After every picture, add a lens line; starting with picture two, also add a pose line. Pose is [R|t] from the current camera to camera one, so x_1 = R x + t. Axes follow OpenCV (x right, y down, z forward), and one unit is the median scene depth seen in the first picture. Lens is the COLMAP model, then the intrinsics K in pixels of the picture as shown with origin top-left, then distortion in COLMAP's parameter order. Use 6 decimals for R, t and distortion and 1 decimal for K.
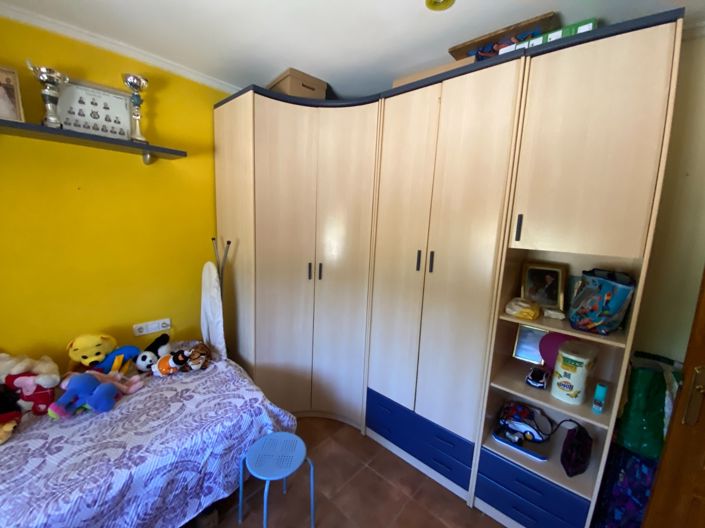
lens RADIAL K [[287.8, 0, 351.3], [0, 287.8, 265.8], [0, 0, 1]] dist [0.021712, -0.020958]
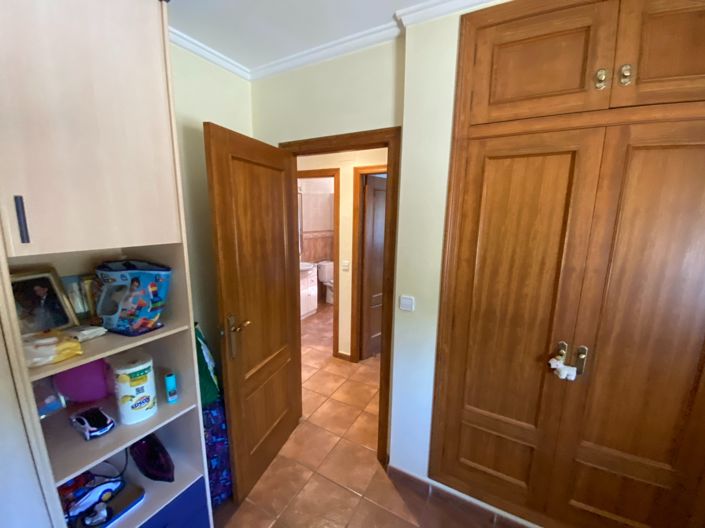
lens RADIAL K [[287.8, 0, 351.3], [0, 287.8, 265.8], [0, 0, 1]] dist [0.021712, -0.020958]
pose [[-0.206502, -0.216682, 0.954152, -0.106859], [0.125594, 0.961233, 0.245472, -0.100576], [-0.970352, 0.170527, -0.171282, 0.487624]]
